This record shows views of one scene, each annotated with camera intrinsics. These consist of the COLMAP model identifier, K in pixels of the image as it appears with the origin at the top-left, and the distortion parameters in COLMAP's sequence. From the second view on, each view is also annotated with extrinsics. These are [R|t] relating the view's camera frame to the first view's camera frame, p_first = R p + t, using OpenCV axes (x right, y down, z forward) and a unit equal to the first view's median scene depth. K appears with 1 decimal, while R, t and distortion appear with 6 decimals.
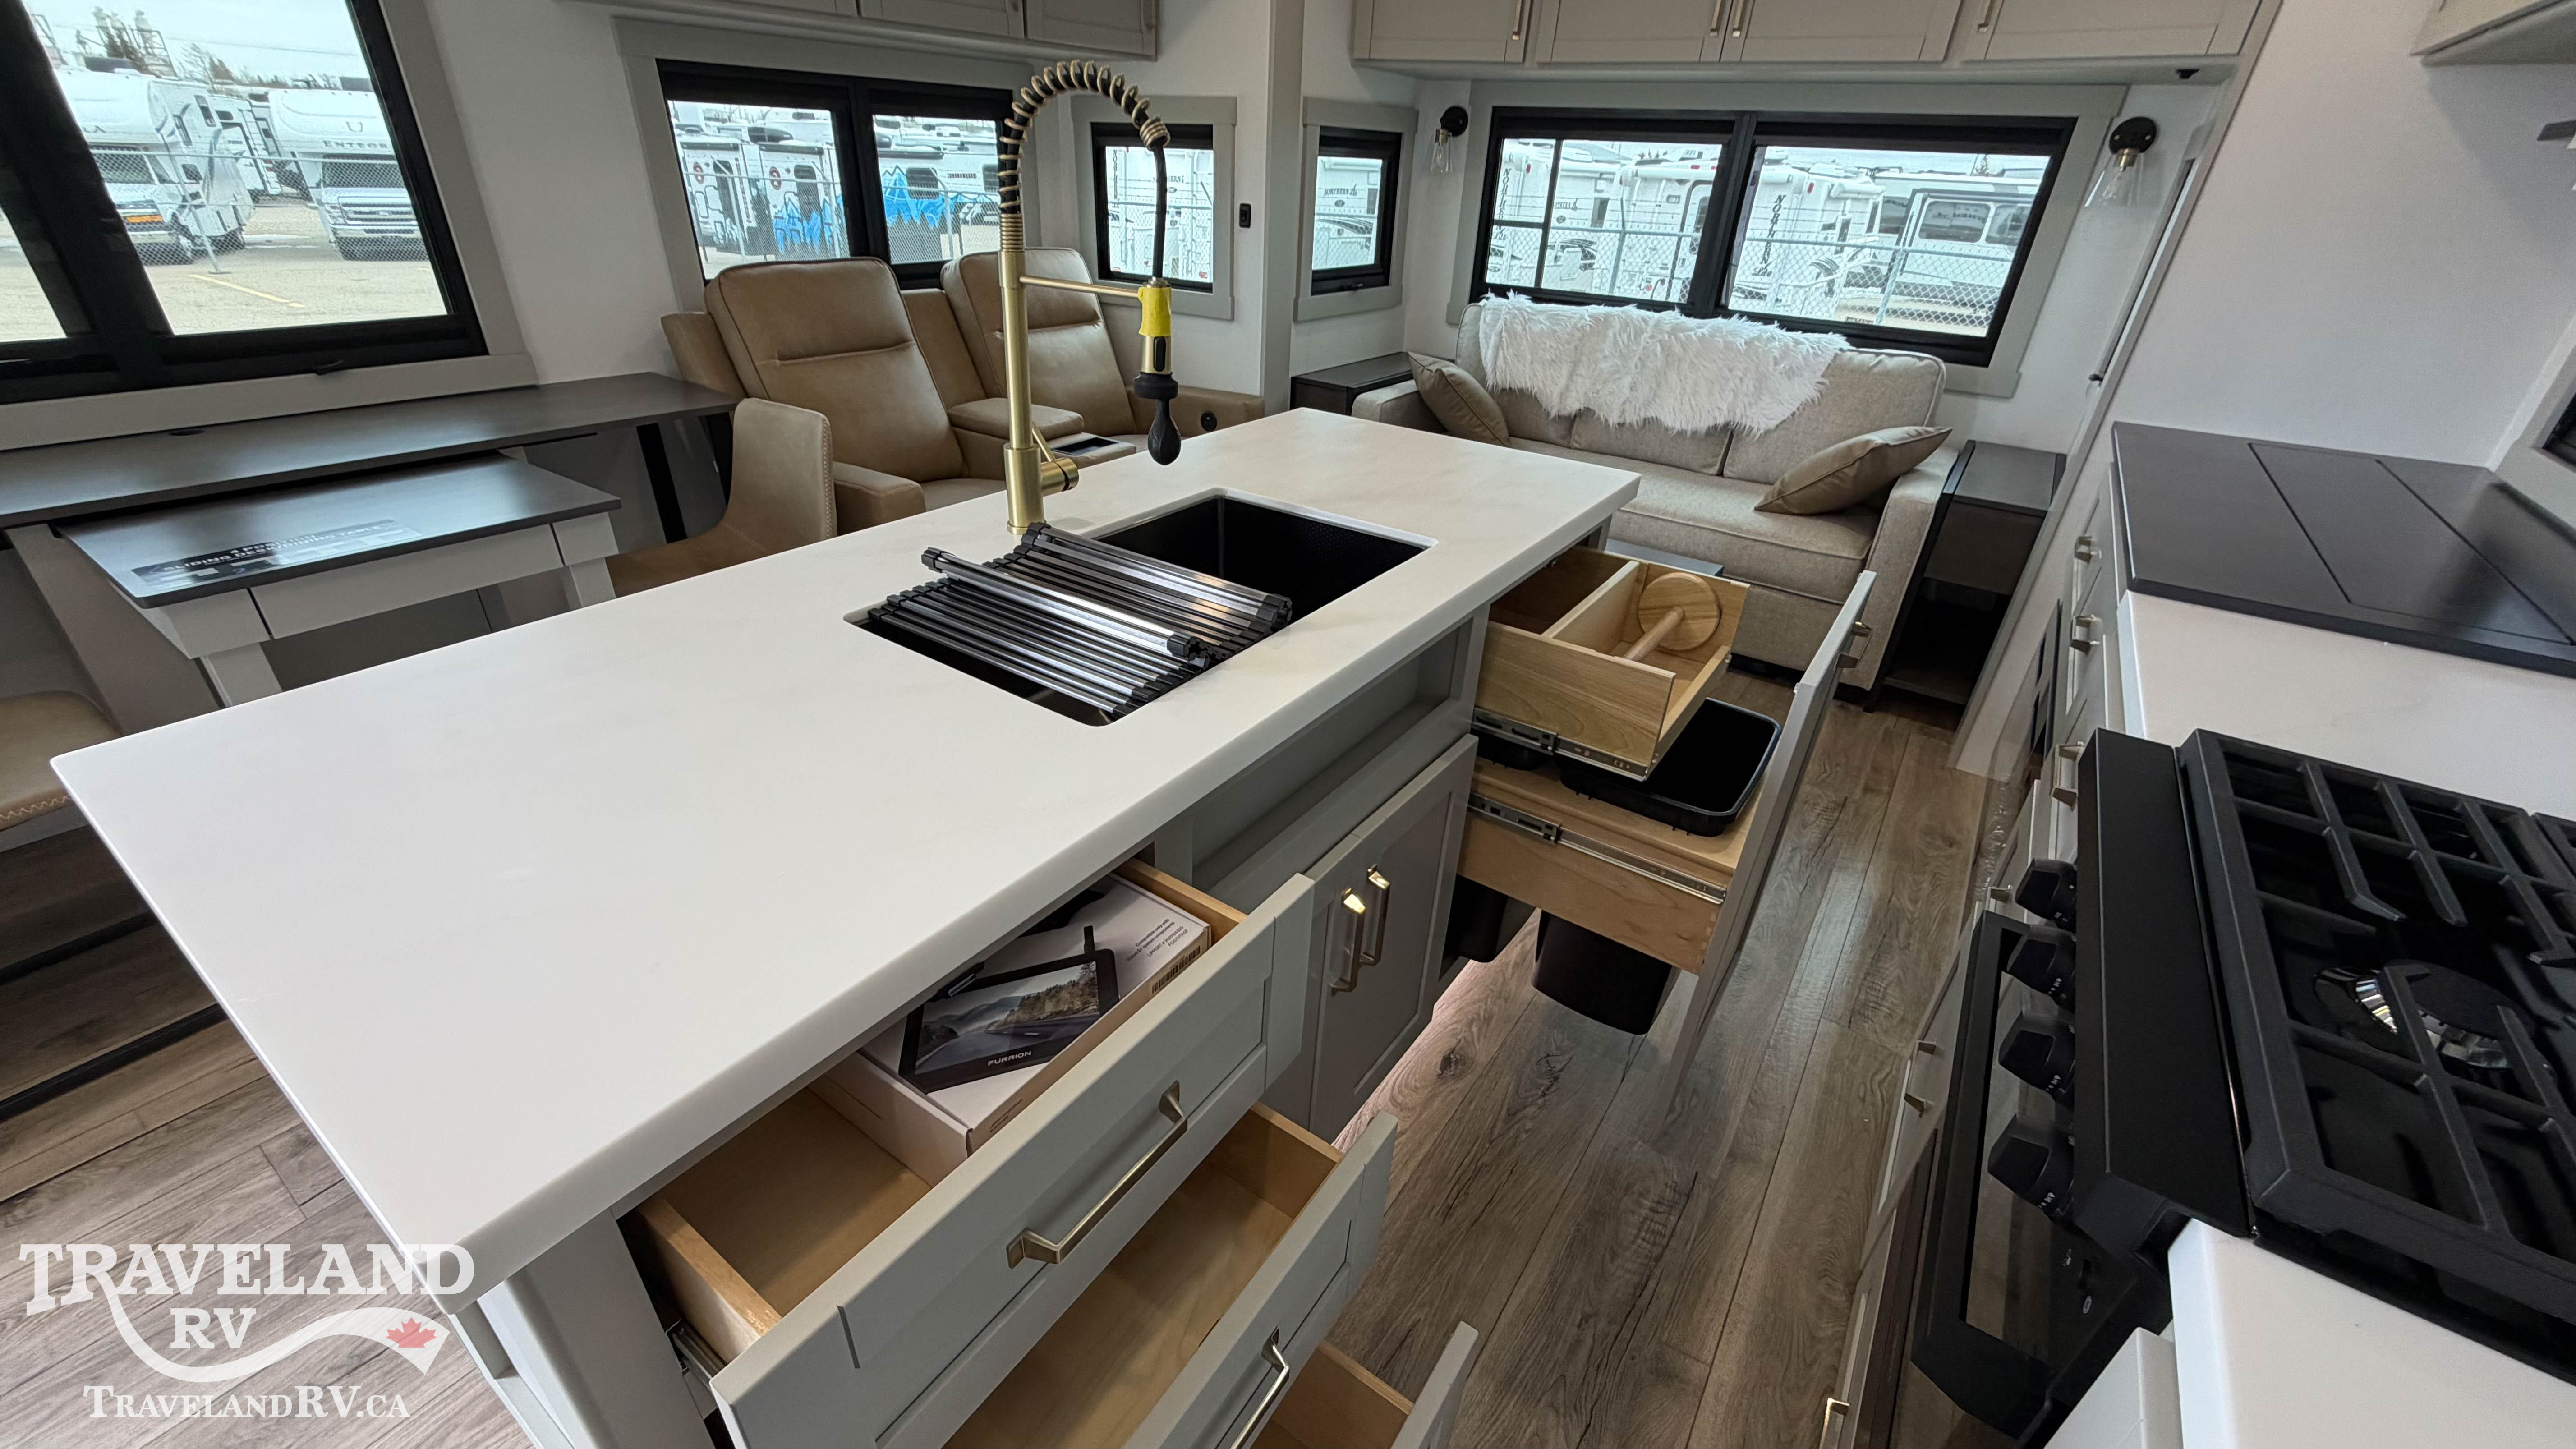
lens RADIAL K [[1026.5, 0, 1280.1], [0, 1026.5, 725.9], [0, 0, 1]] dist [0.000671, 0.000507]
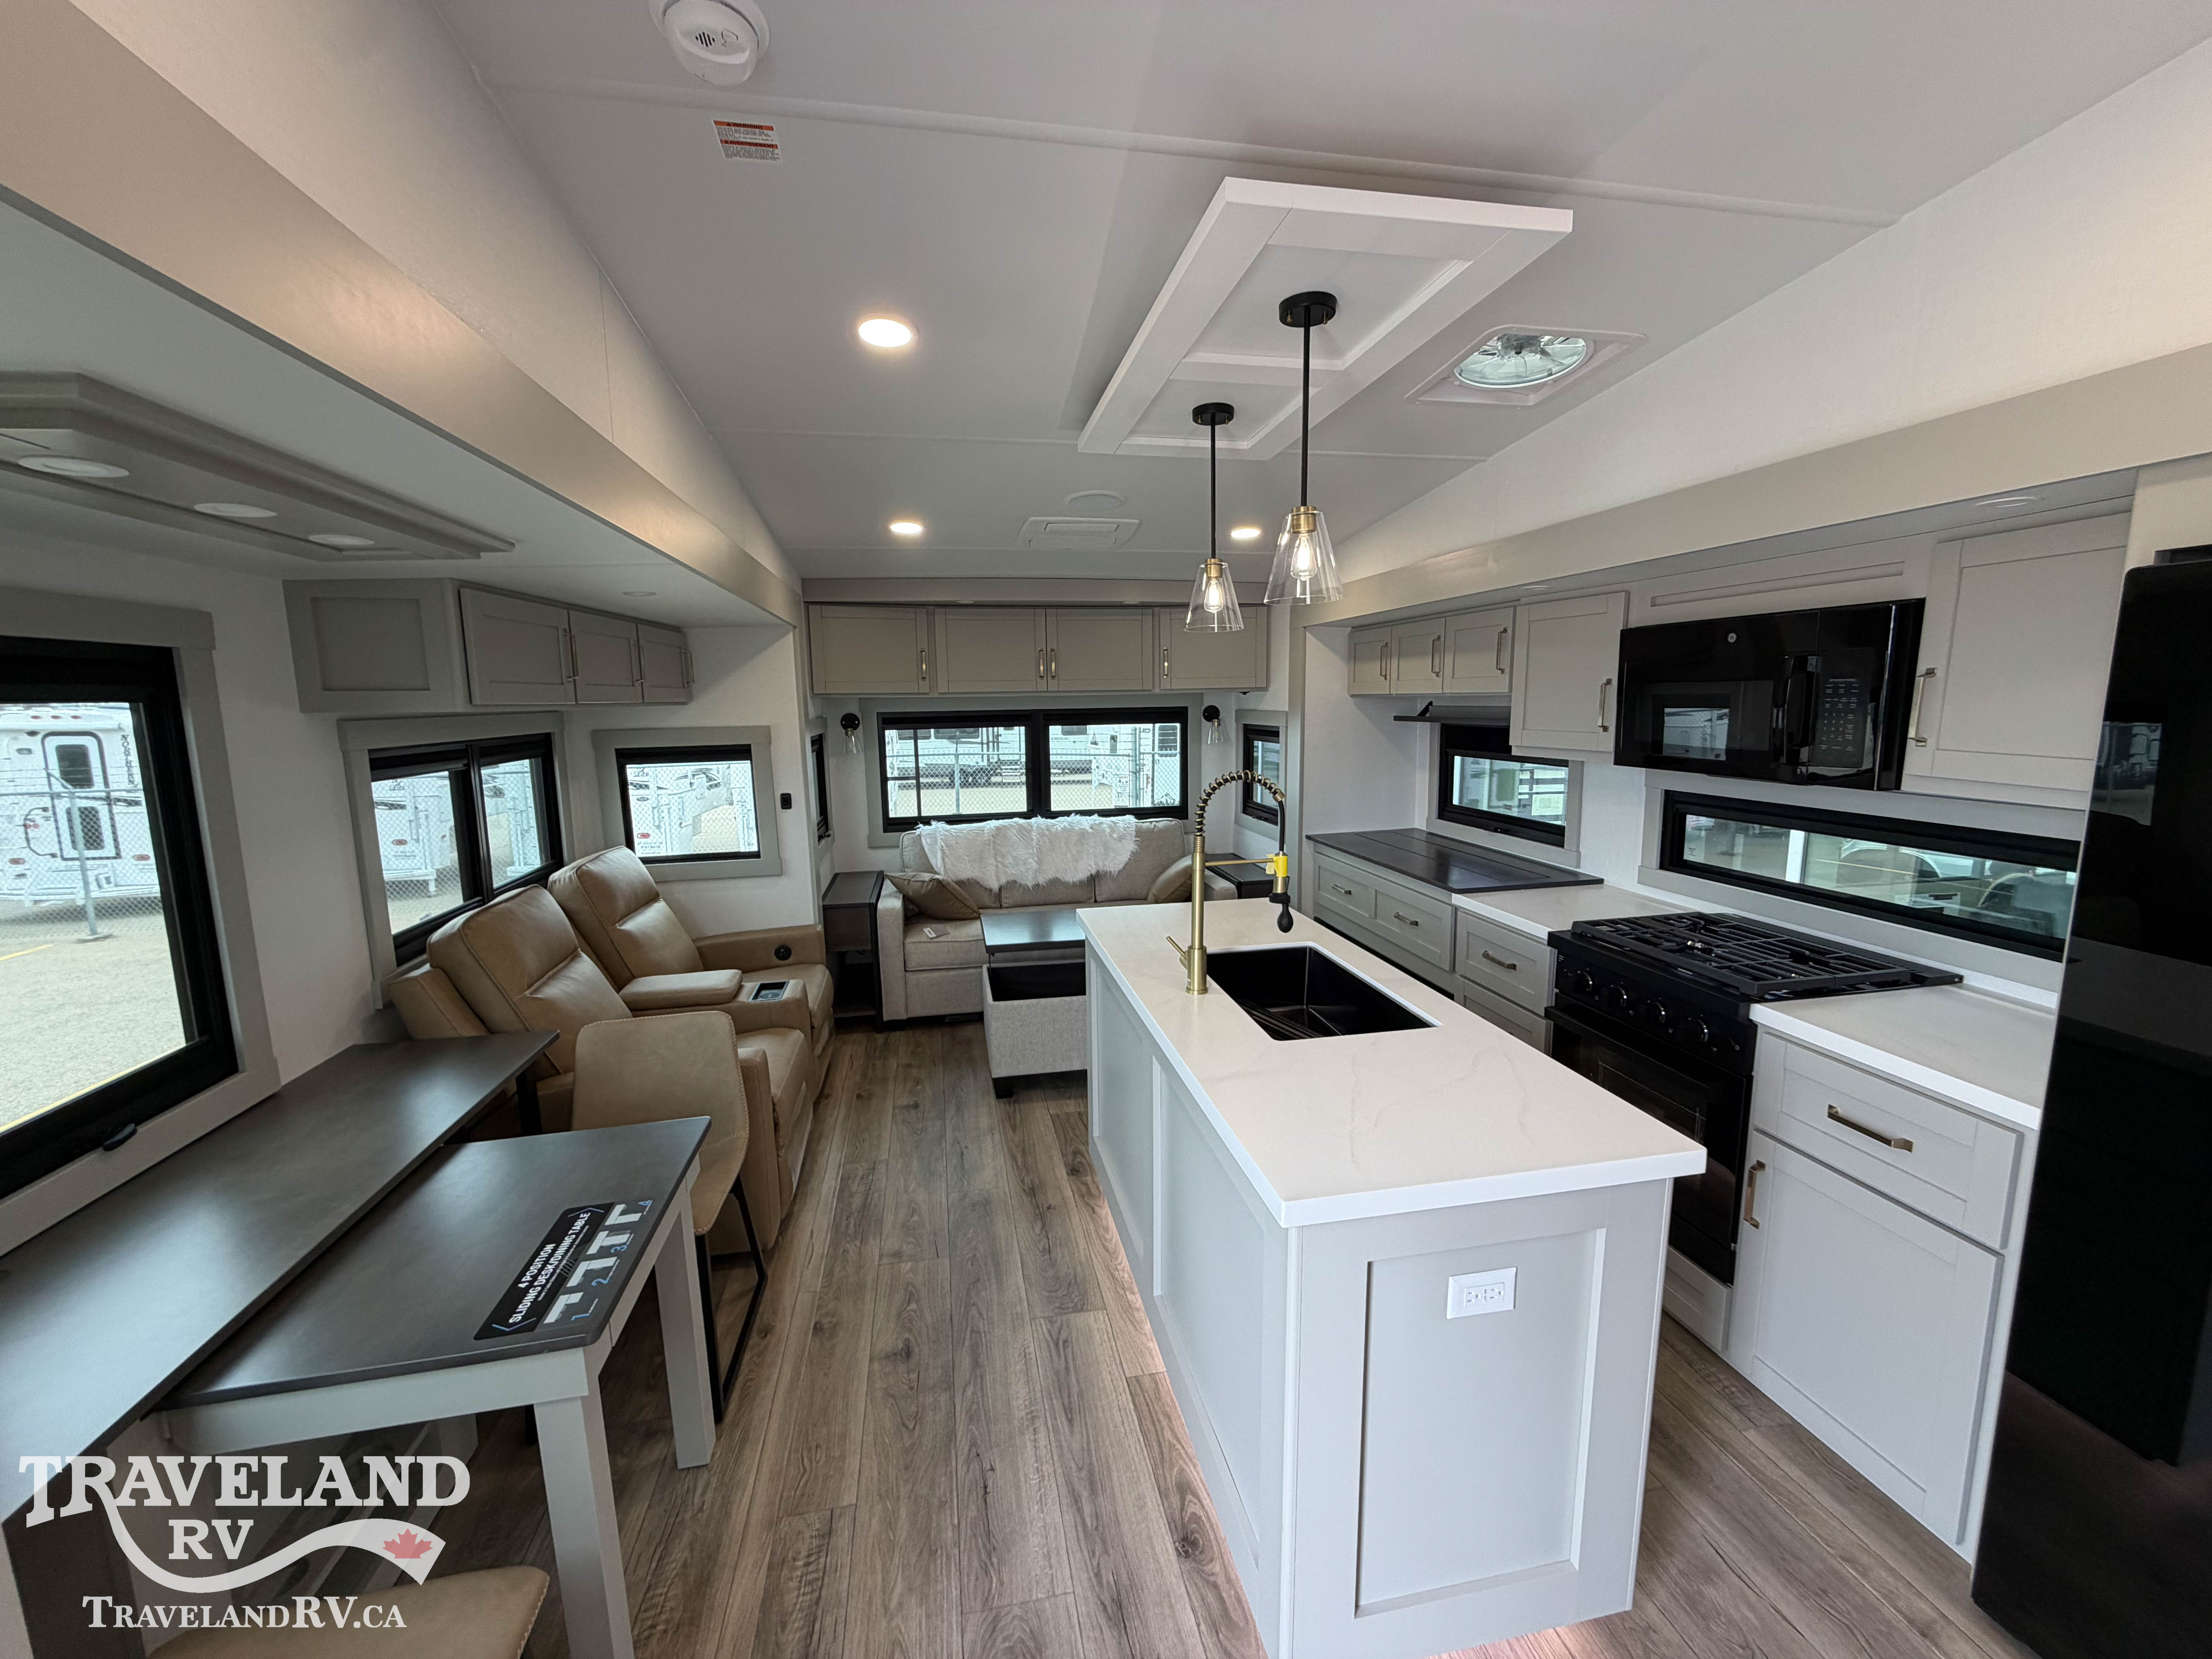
lens RADIAL K [[878.0, 0, 1109.5], [0, 878.0, 815.6], [0, 0, 1]] dist [0.003578, 0.000241]
pose [[0.692634, -0.148886, 0.705756, -0.549094], [0.390007, 0.900400, -0.192808, -0.091407], [-0.606756, 0.408795, 0.681713, -0.033869]]
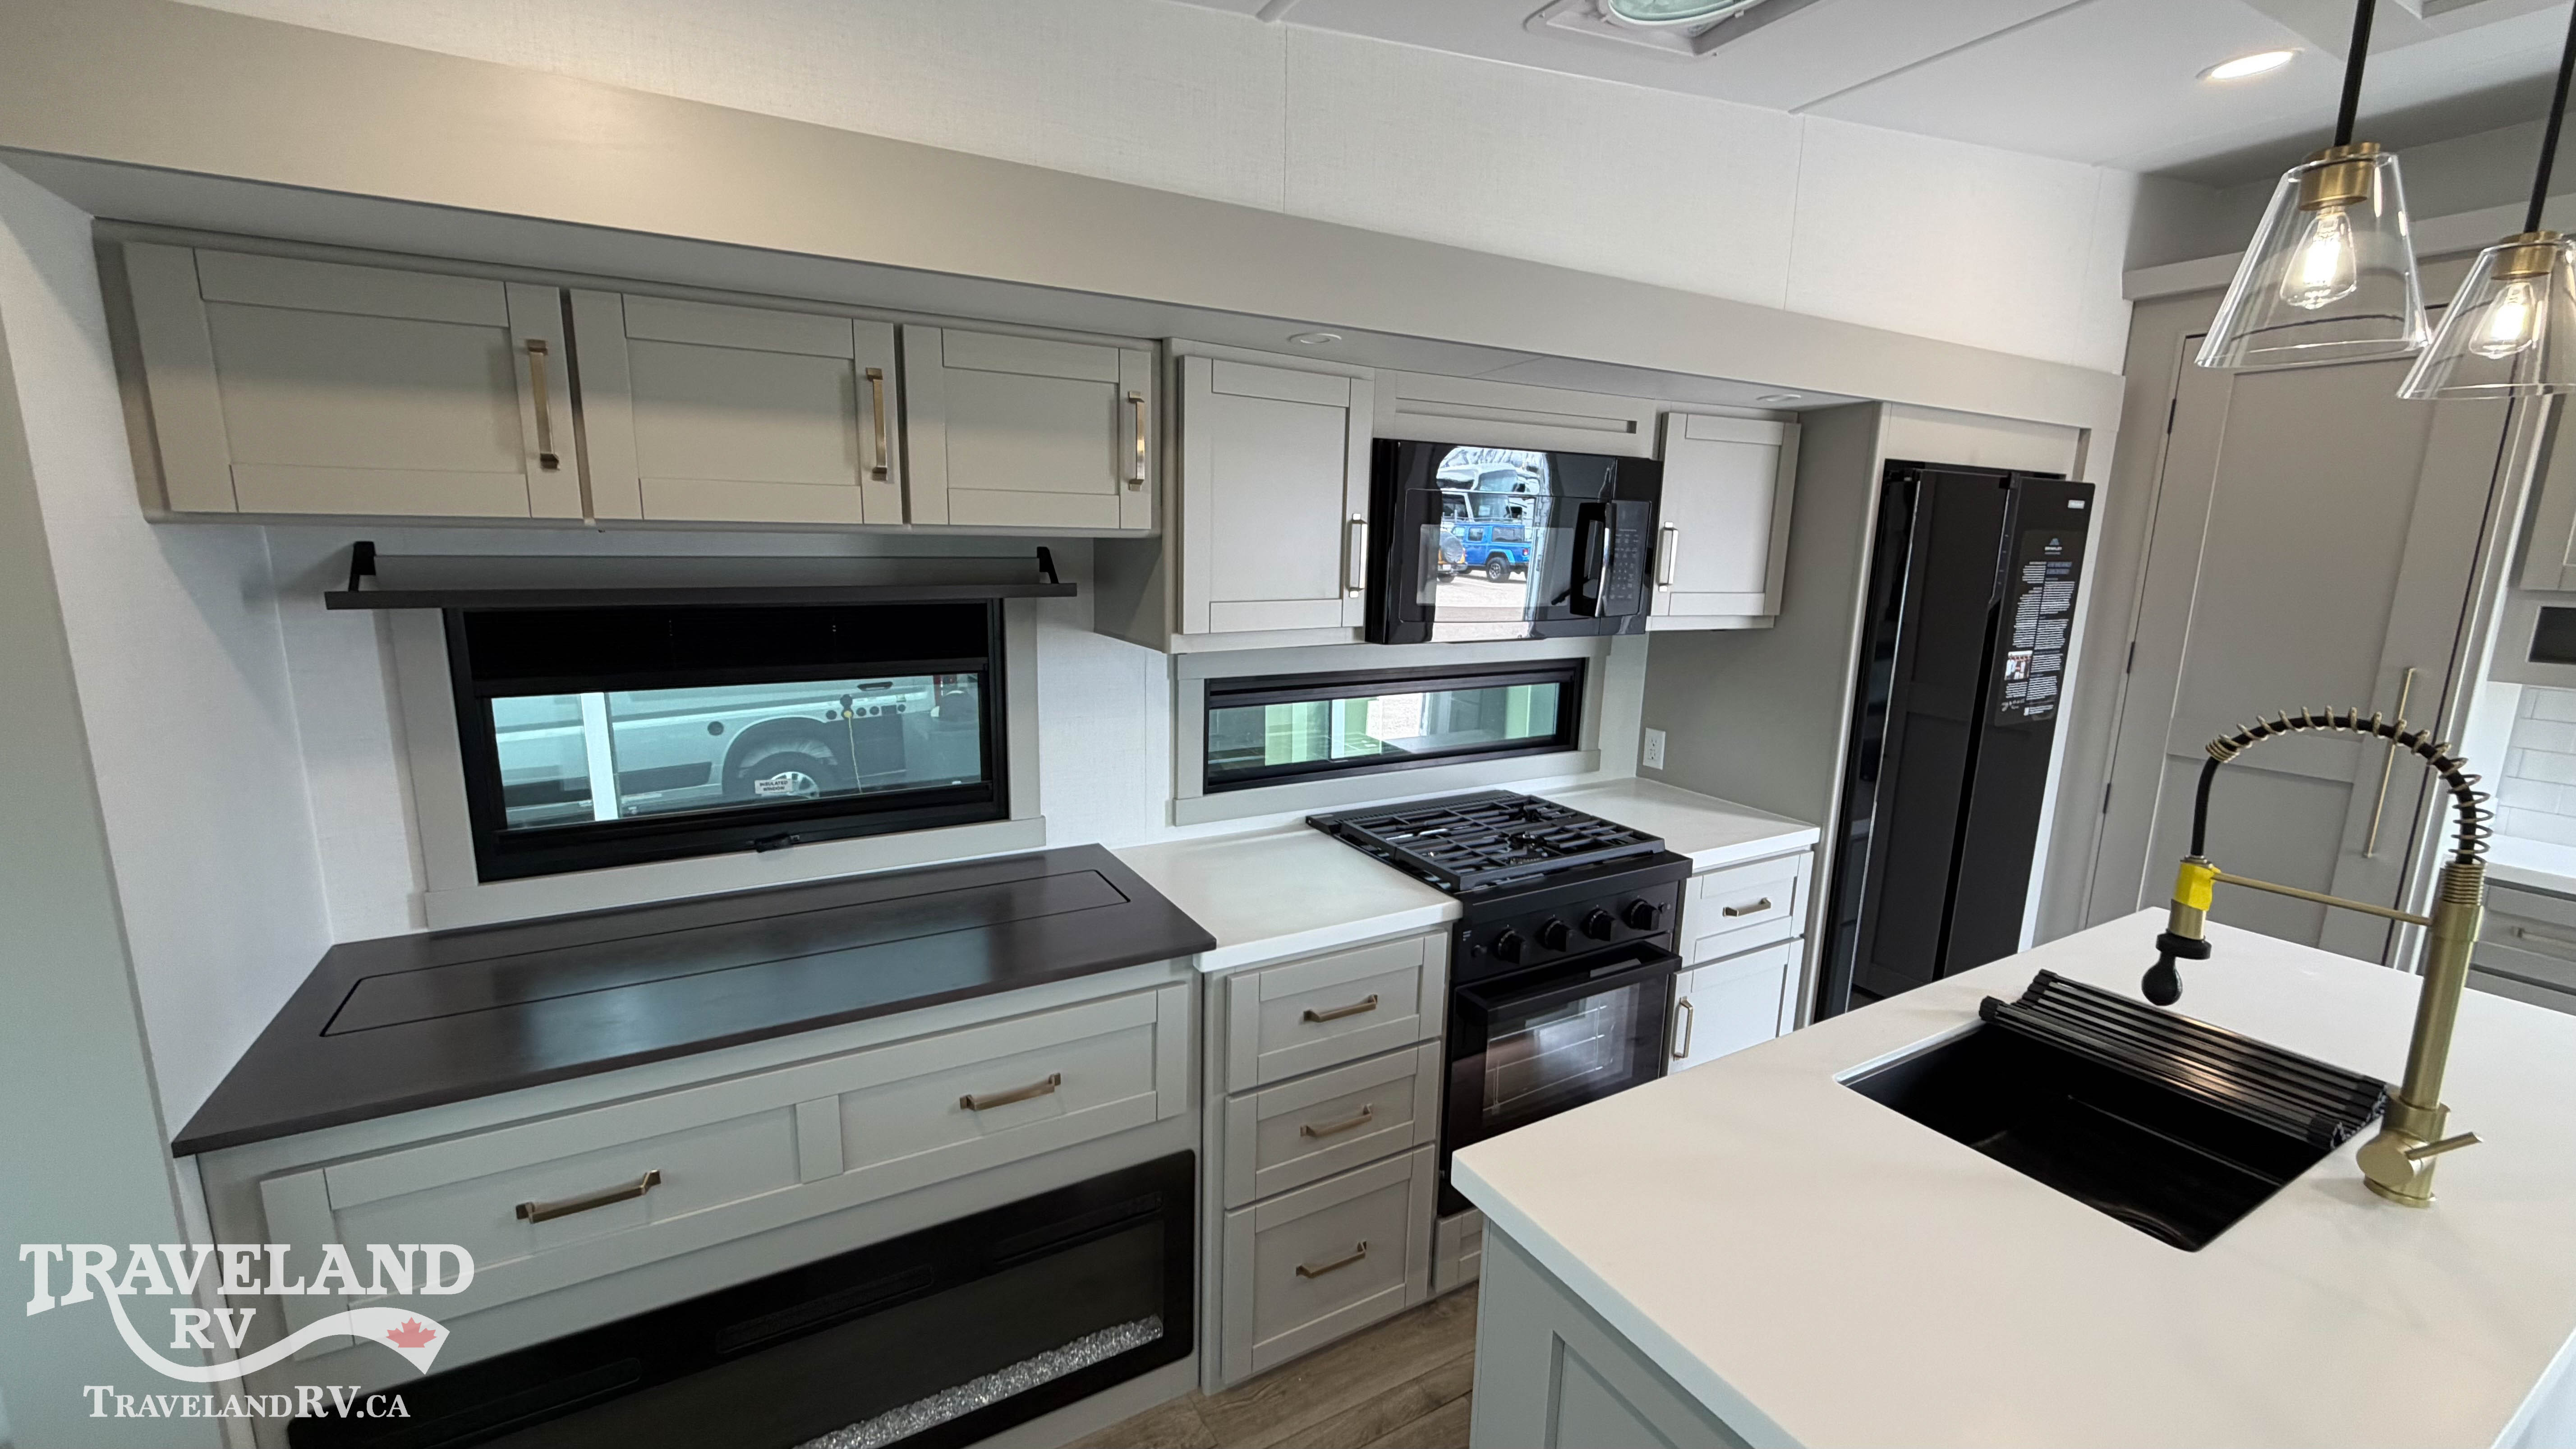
lens RADIAL K [[1026.5, 0, 1280.4], [0, 1026.5, 731.7], [0, 0, 1]] dist [0.000671, 0.000507]
pose [[-0.899619, -0.139604, 0.413758, 0.204068], [0.160421, 0.775606, 0.610491, -0.526101], [-0.406141, 0.615586, -0.675355, 0.819094]]
